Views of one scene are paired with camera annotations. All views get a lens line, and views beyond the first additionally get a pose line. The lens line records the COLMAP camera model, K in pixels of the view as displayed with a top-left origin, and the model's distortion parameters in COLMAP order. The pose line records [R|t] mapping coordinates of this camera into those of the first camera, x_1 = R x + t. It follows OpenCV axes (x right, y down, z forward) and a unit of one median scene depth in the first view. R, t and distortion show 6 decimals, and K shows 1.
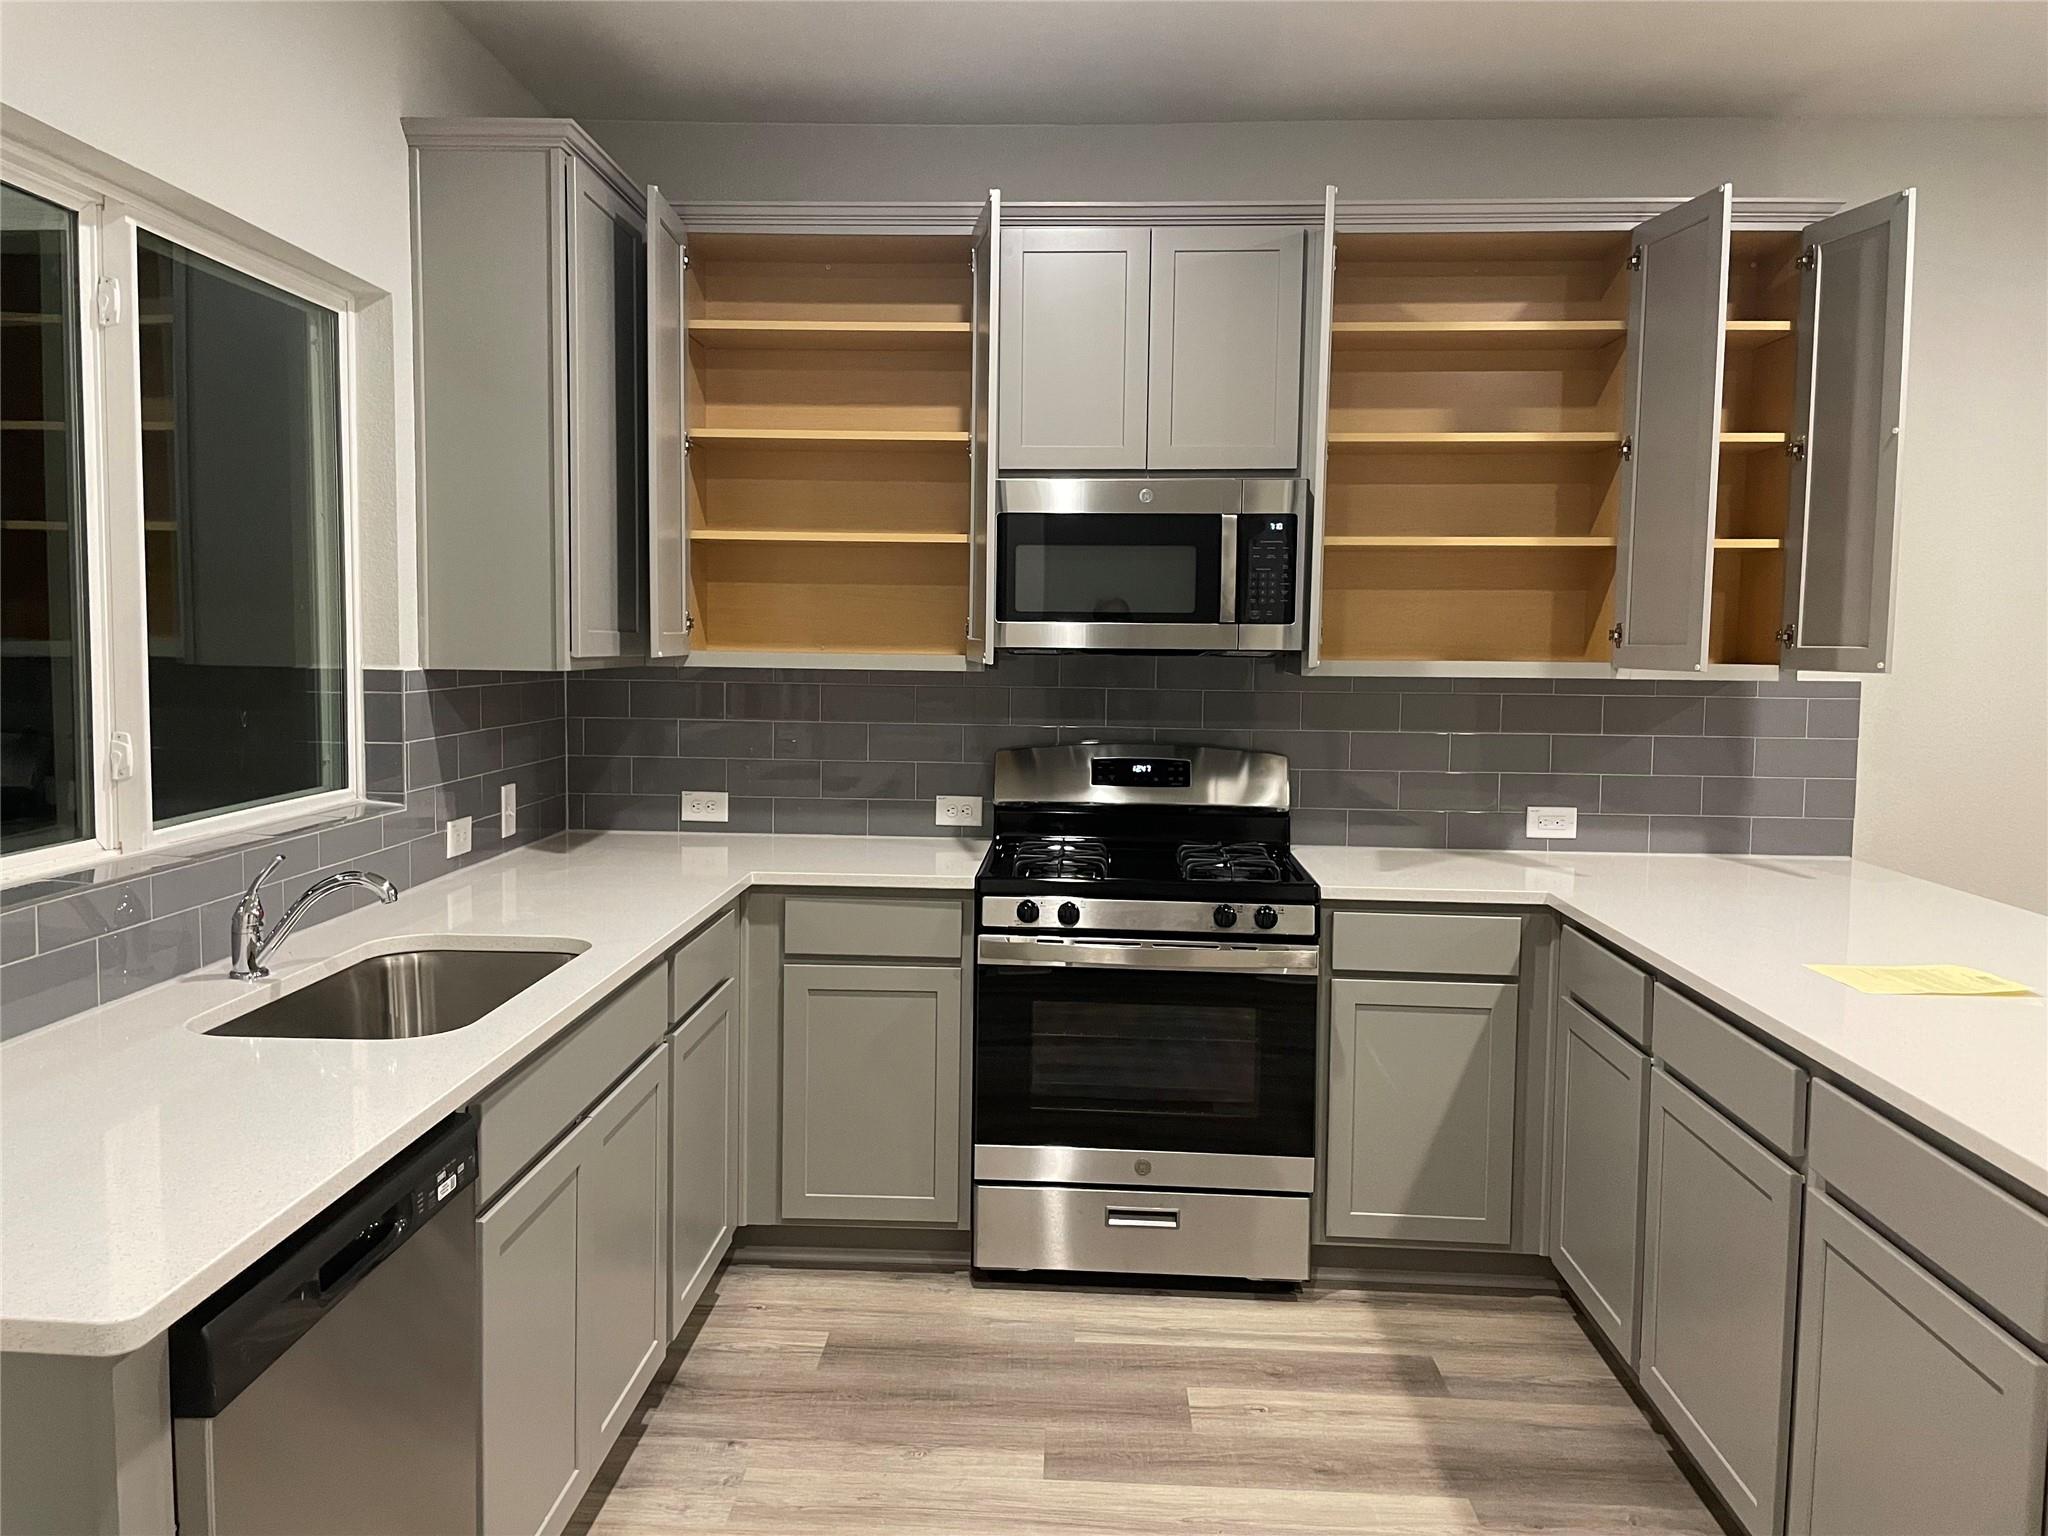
lens RADIAL K [[1562.0, 0, 1021.1], [0, 1562.0, 738.6], [0, 0, 1]] dist [0.105310, -0.138927]
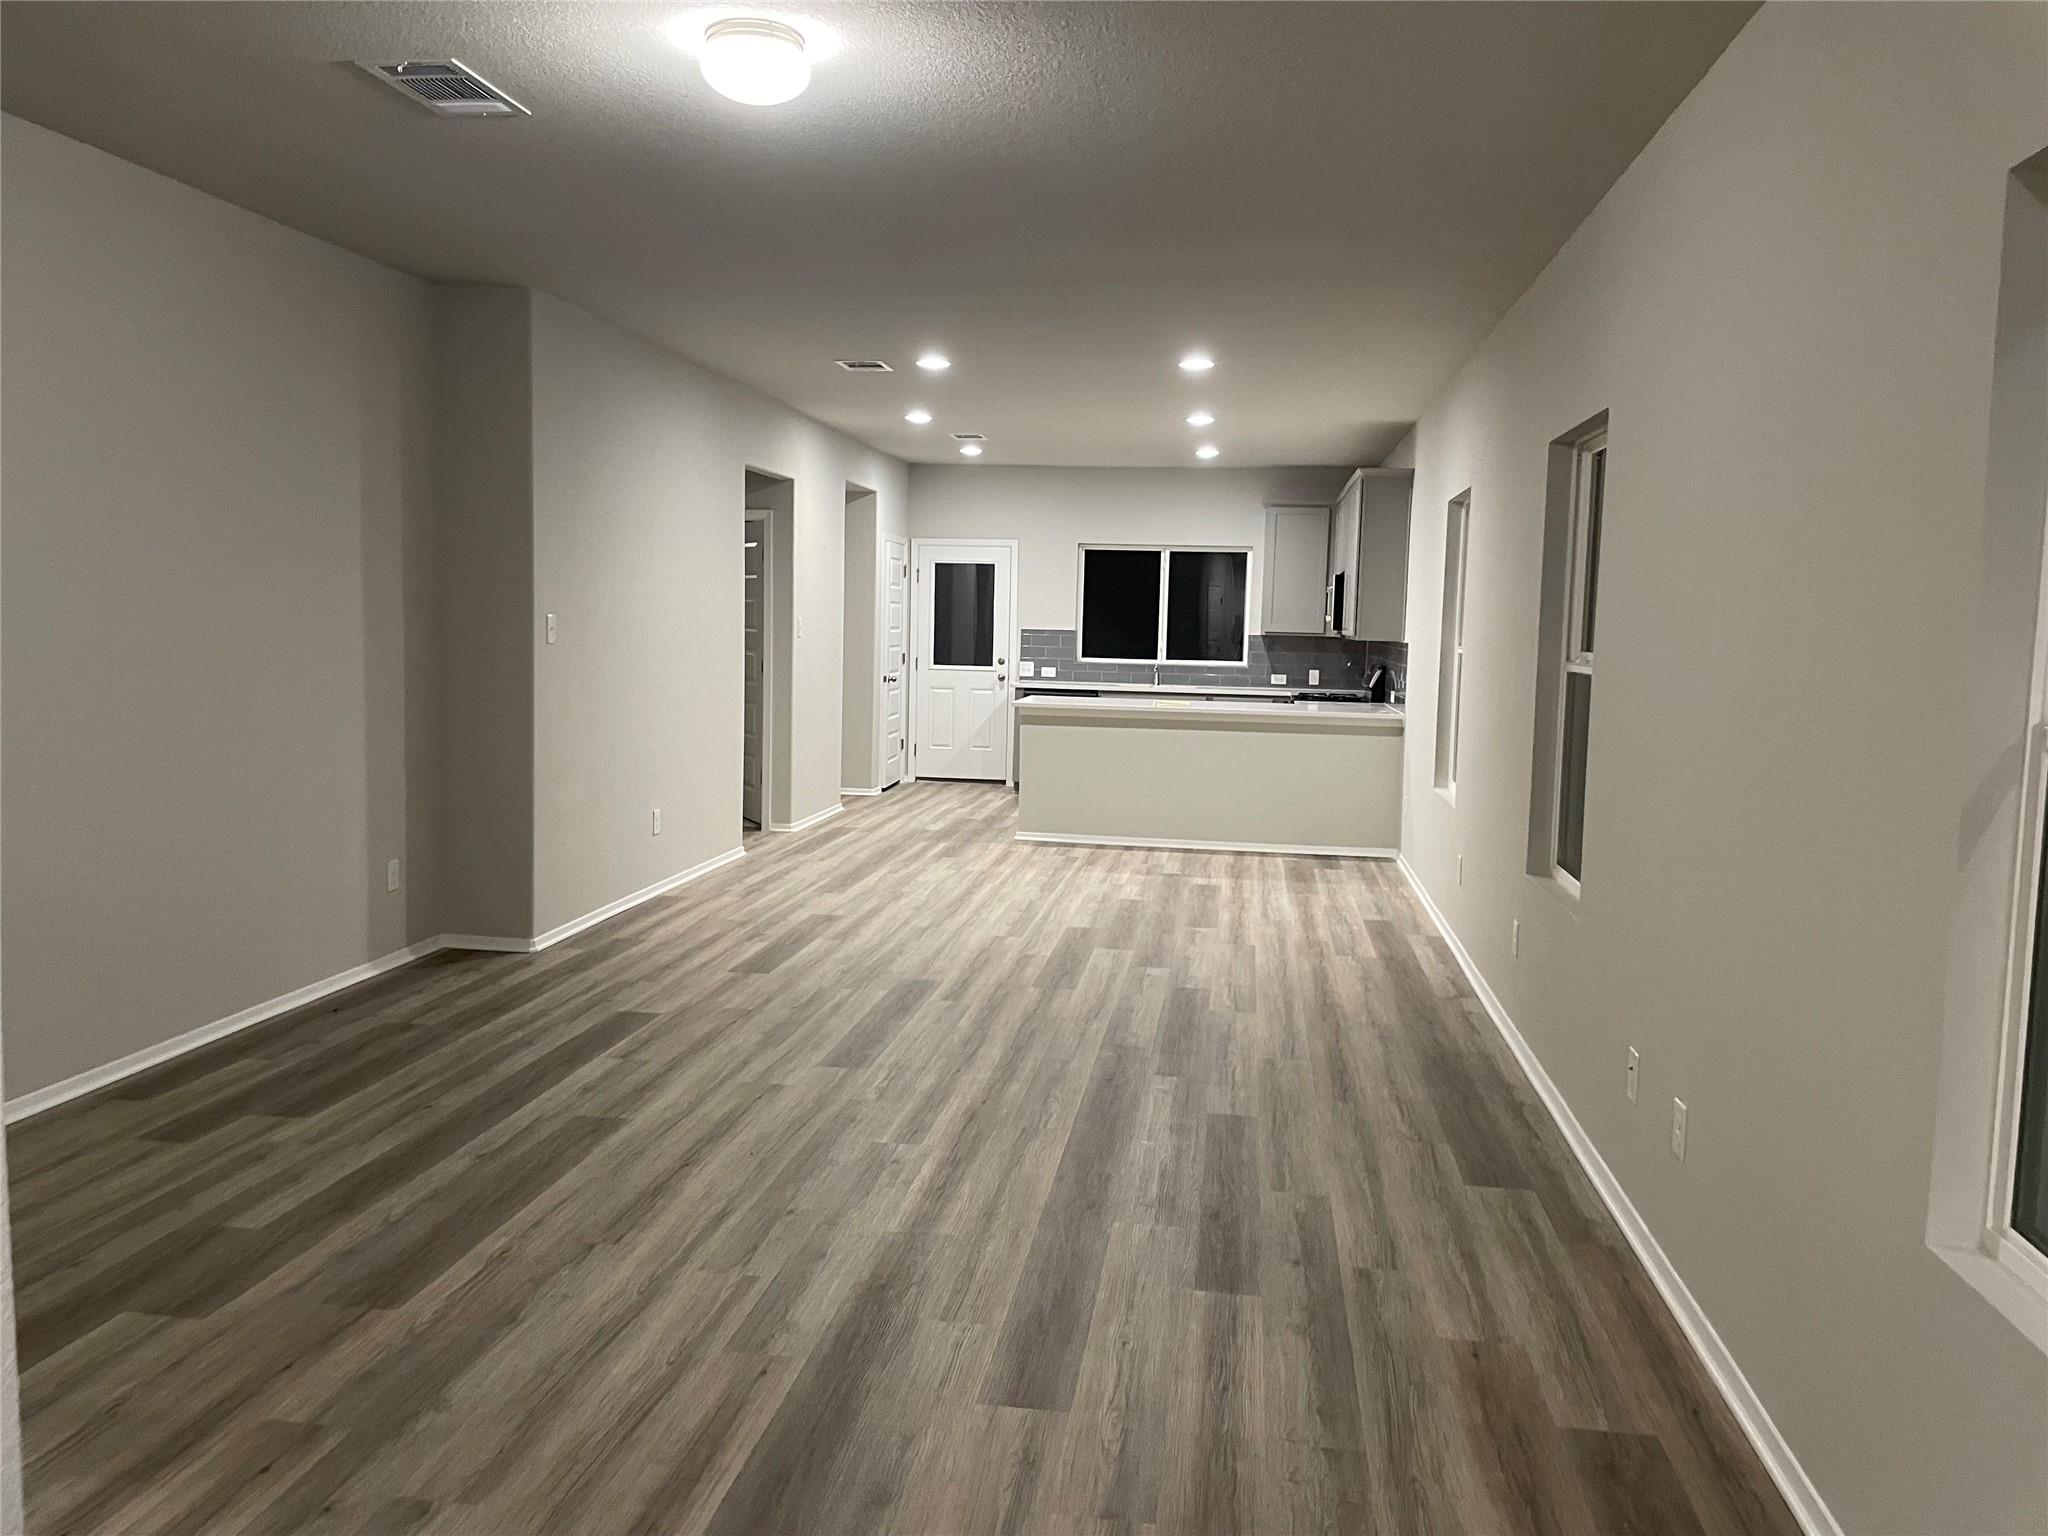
lens RADIAL K [[1521.4, 0, 1033.3], [0, 1521.4, 768.5], [0, 0, 1]] dist [0.109767, -0.154474]
pose [[-0.088396, 0.079783, -0.992885, 3.235553], [-0.096293, 0.991434, 0.088239, 0.006361], [0.991420, 0.103407, -0.079957, 0.686682]]
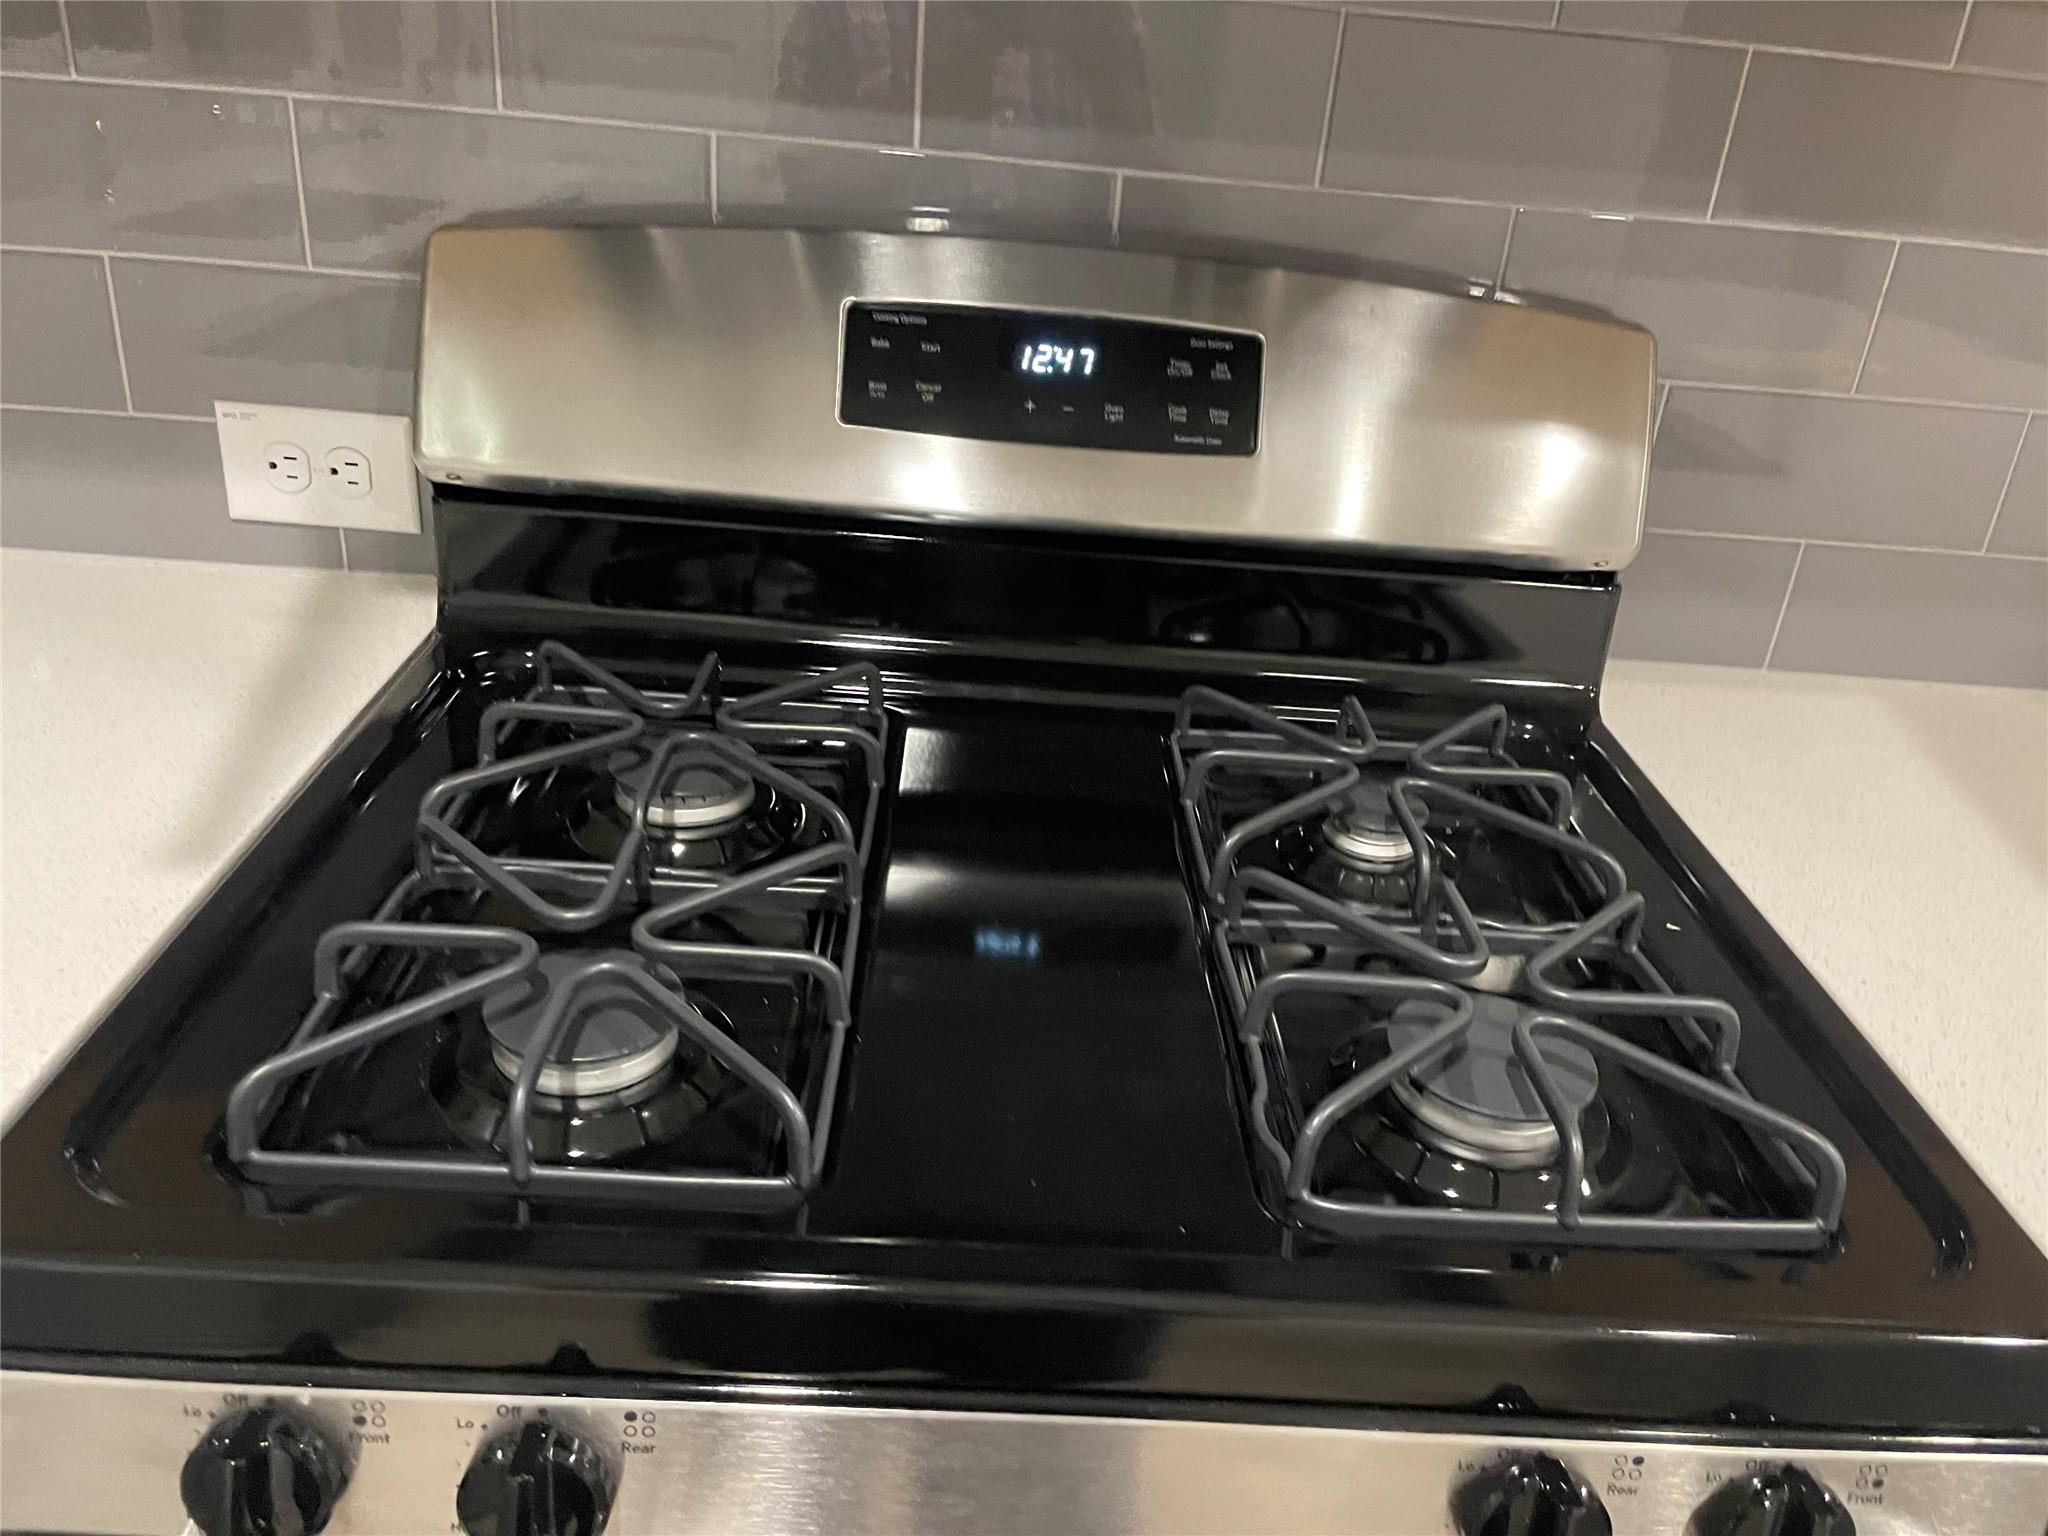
lens RADIAL K [[1561.7, 0, 1046.4], [0, 1561.7, 767.2], [0, 0, 1]] dist [0.093684, -0.116126]
pose [[0.994528, 0.028210, 0.100585, 0.058735], [-0.064280, 0.924242, 0.376357, -0.014257], [-0.082348, -0.380764, 0.920998, 0.832177]]
